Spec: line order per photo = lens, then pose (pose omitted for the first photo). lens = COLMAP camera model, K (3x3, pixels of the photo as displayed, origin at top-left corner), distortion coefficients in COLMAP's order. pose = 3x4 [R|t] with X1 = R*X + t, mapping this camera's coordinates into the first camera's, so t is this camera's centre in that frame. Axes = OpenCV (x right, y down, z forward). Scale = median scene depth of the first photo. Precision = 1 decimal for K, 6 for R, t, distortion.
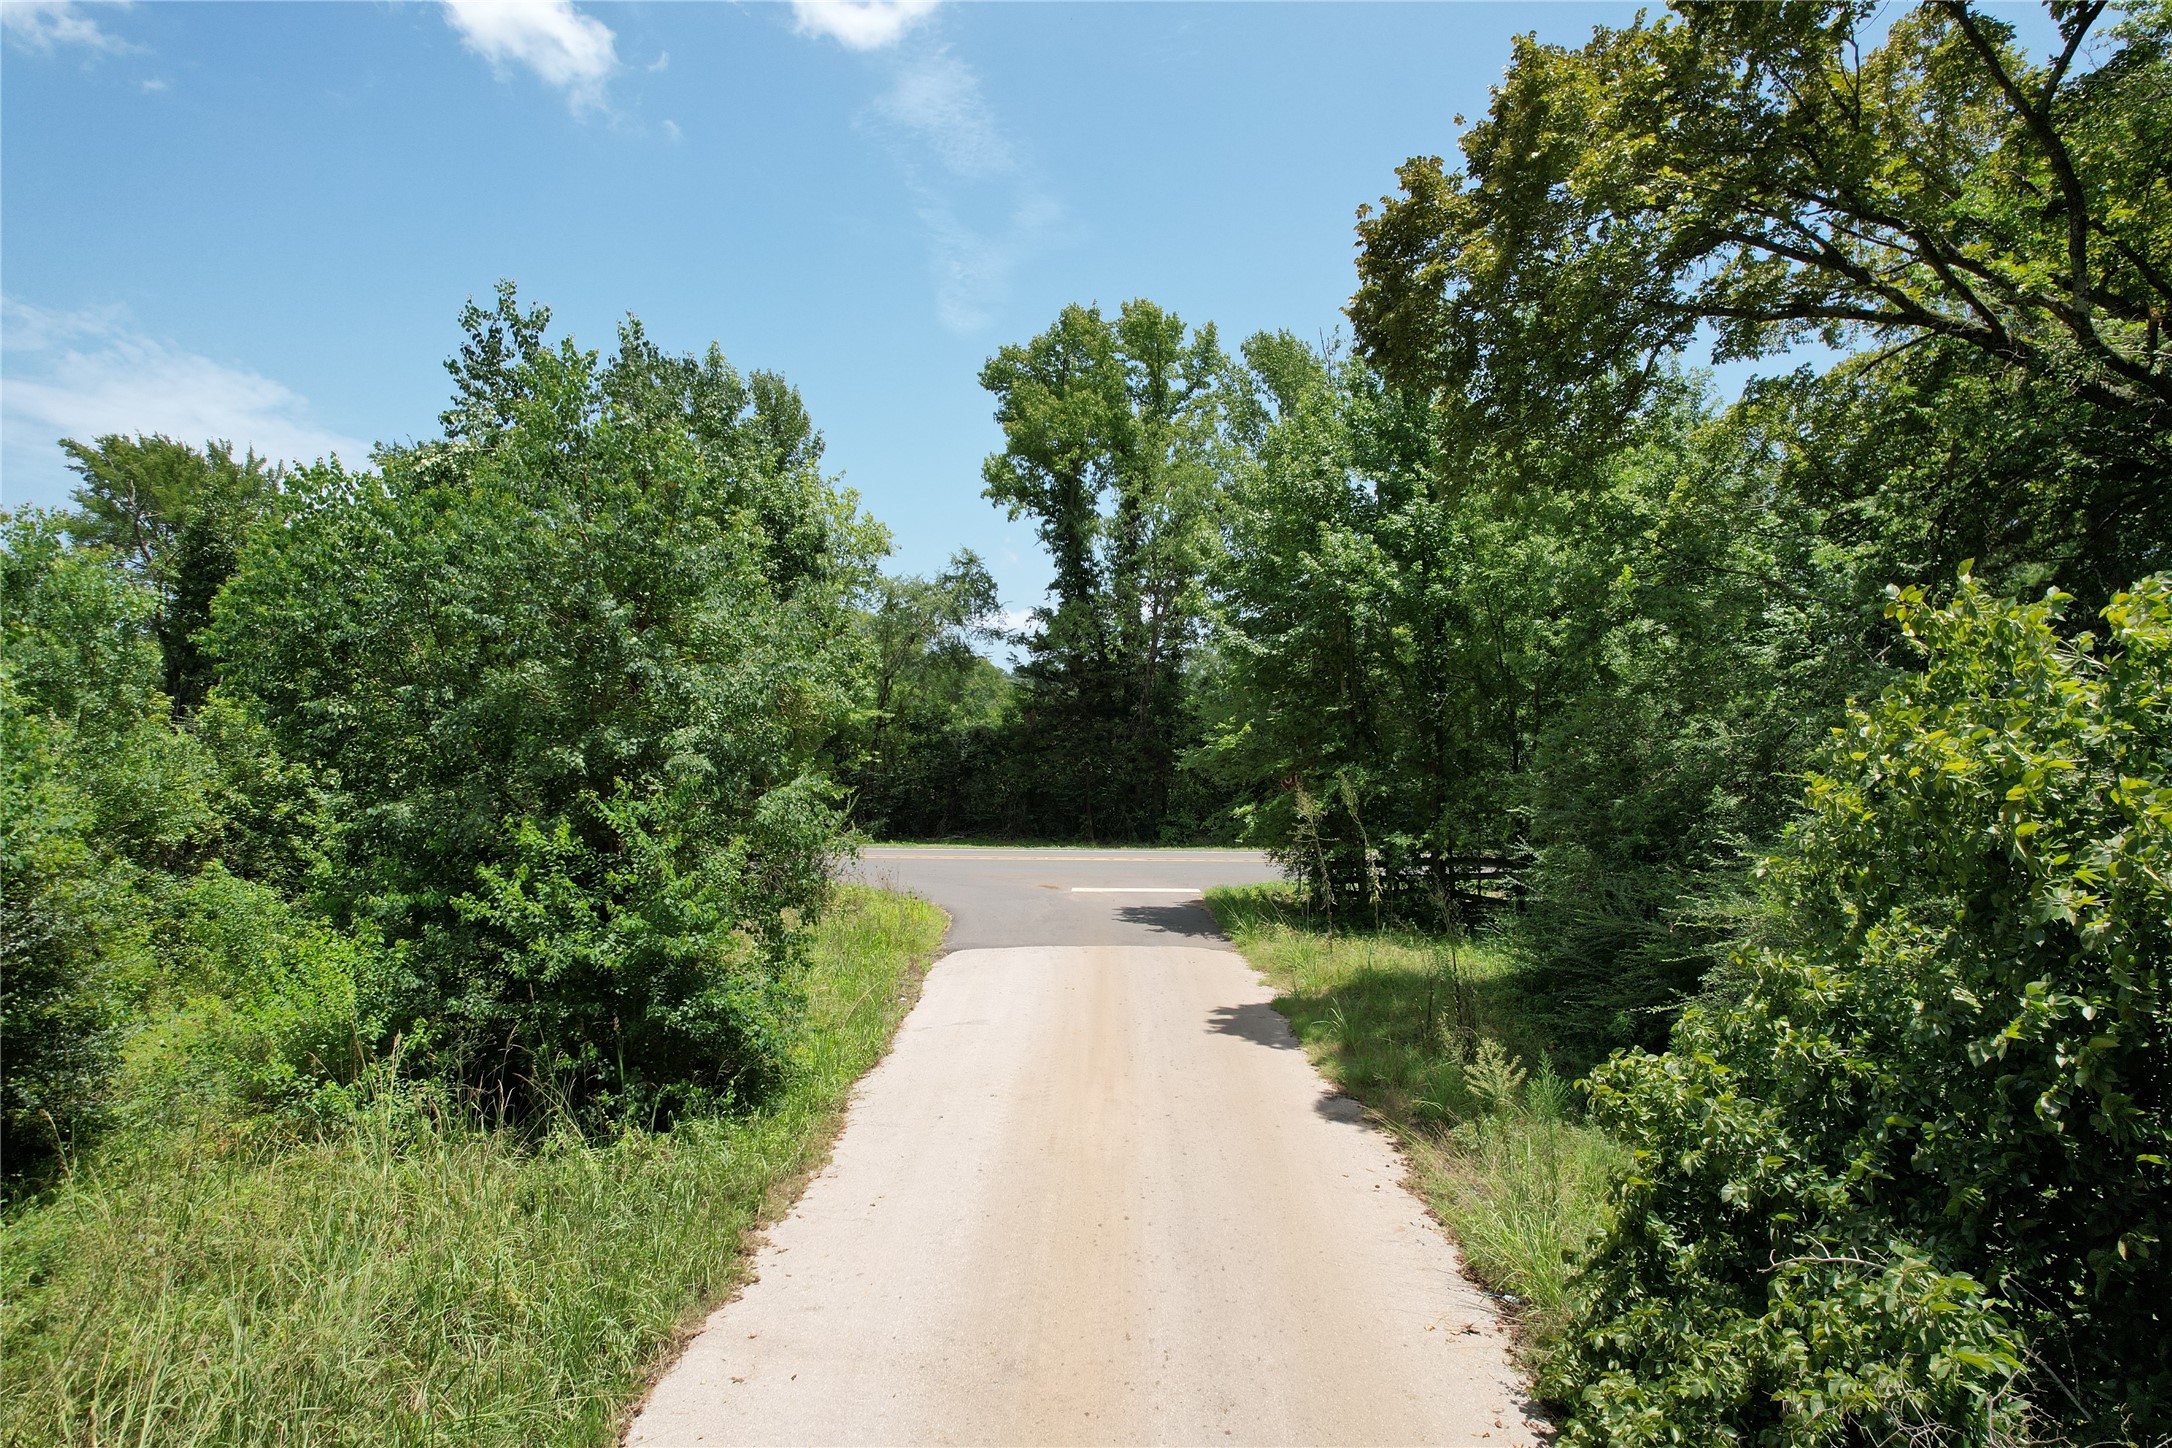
lens RADIAL K [[1415.7, 0, 1104.5], [0, 1415.7, 732.2], [0, 0, 1]] dist [-0.087139, 0.083154]
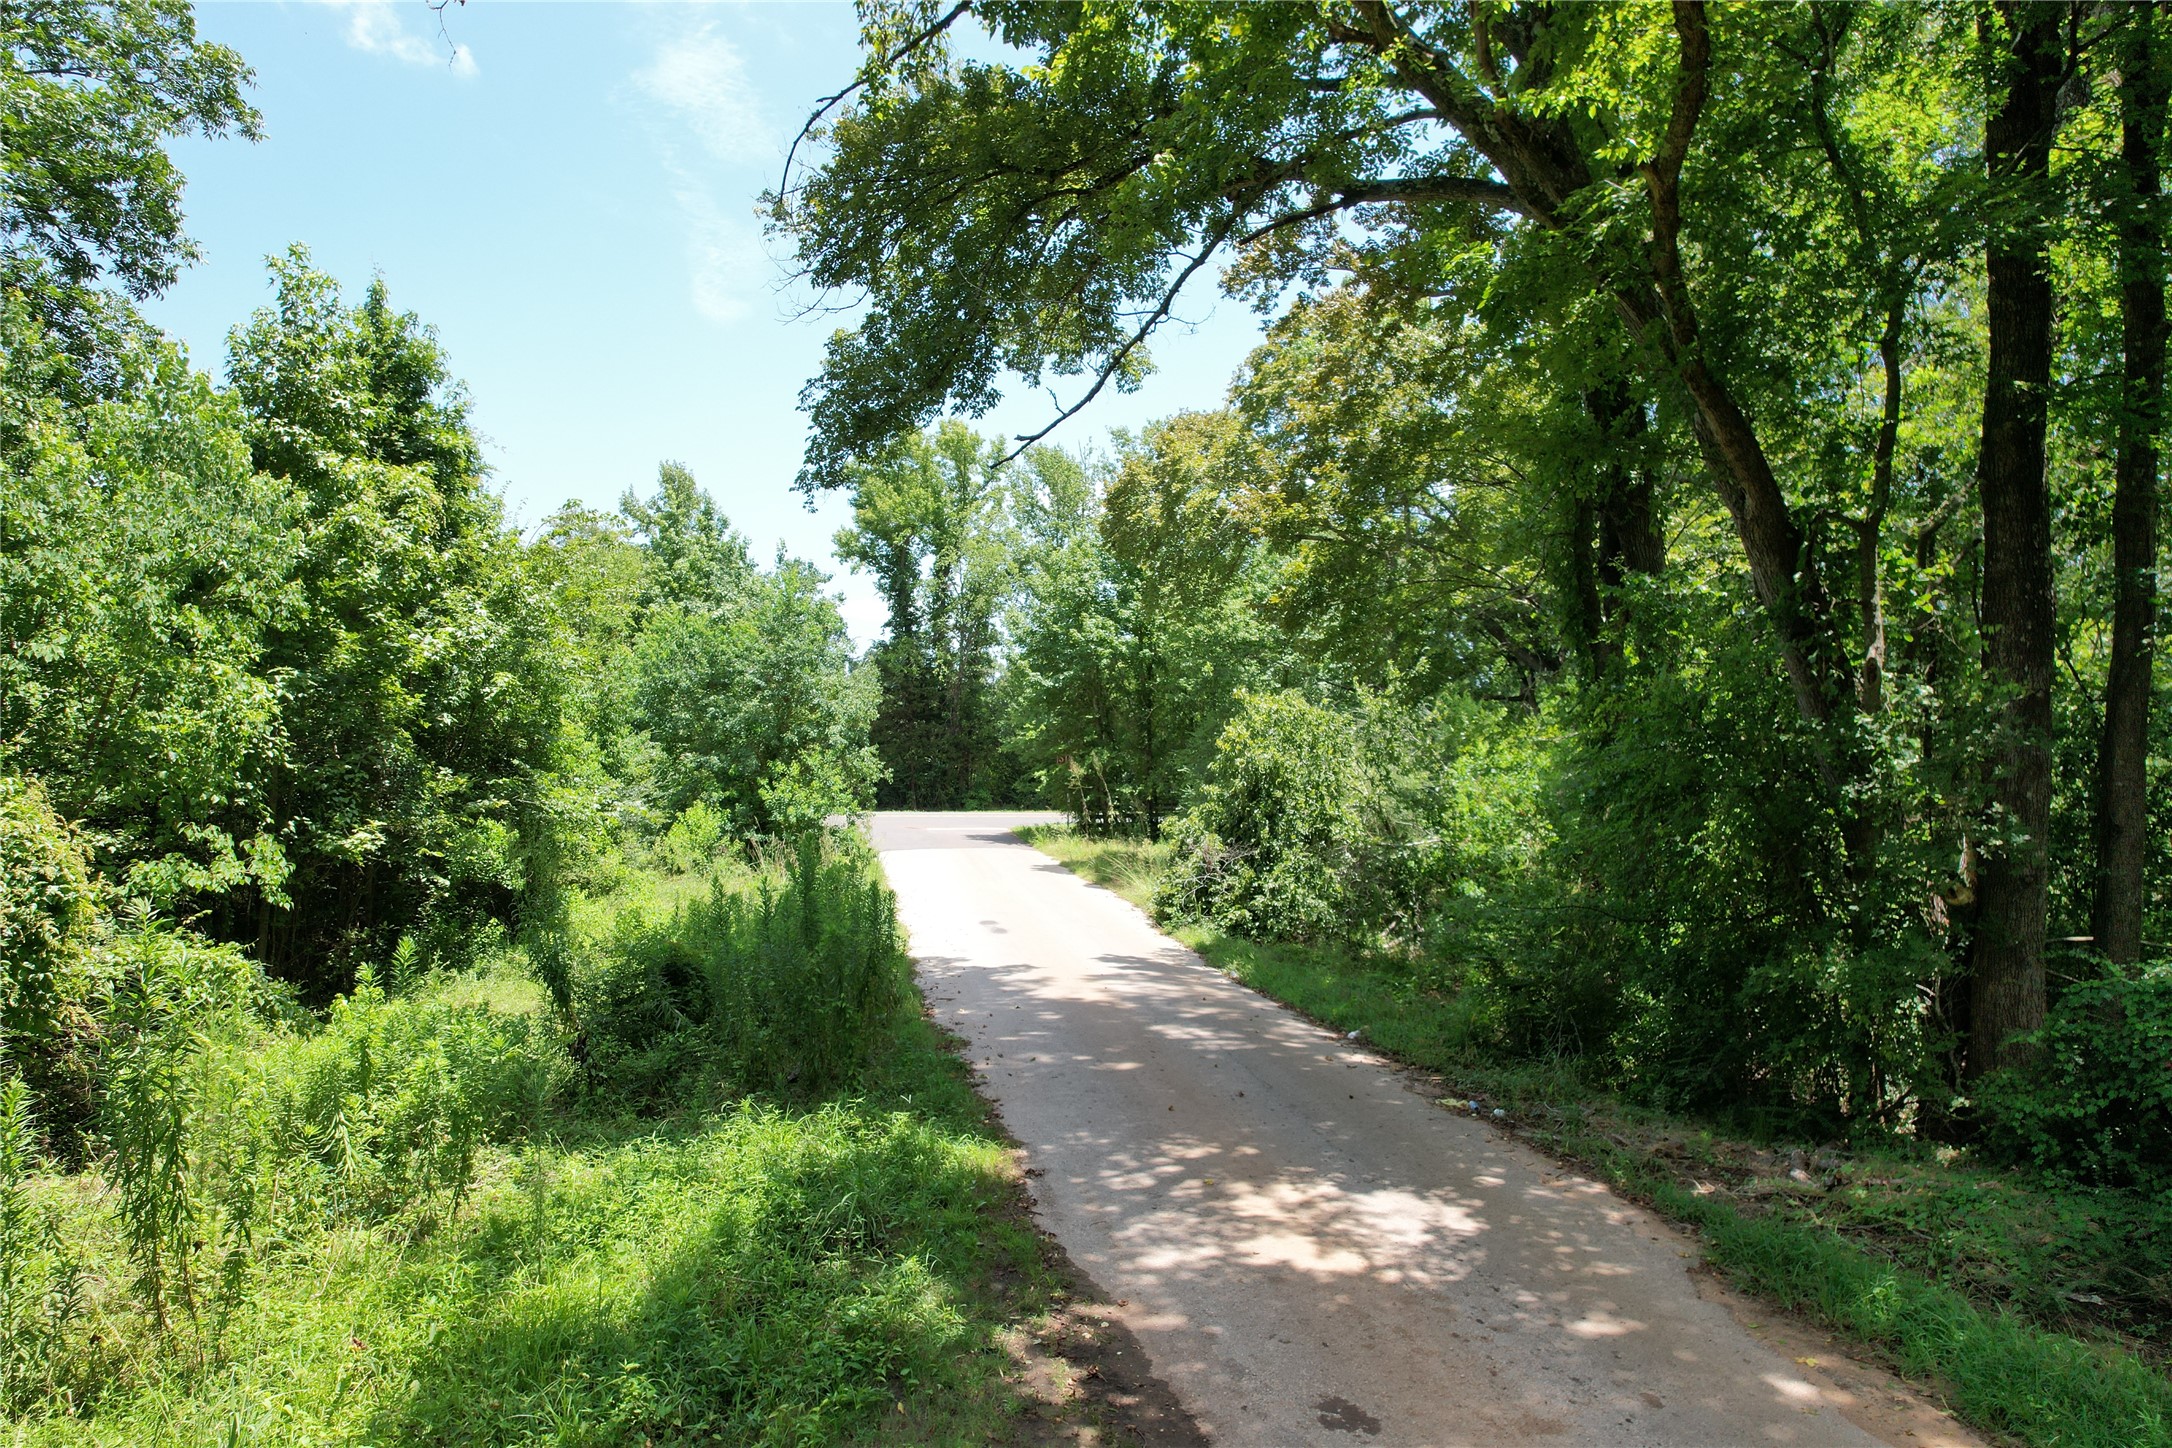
lens RADIAL K [[1415.7, 0, 1104.5], [0, 1415.7, 732.2], [0, 0, 1]] dist [-0.087139, 0.083154]
pose [[0.984588, 0.004251, 0.174840, -0.072543], [-0.004156, 0.999991, -0.000907, 0.002218], [-0.174842, 0.000166, 0.984596, -0.420226]]
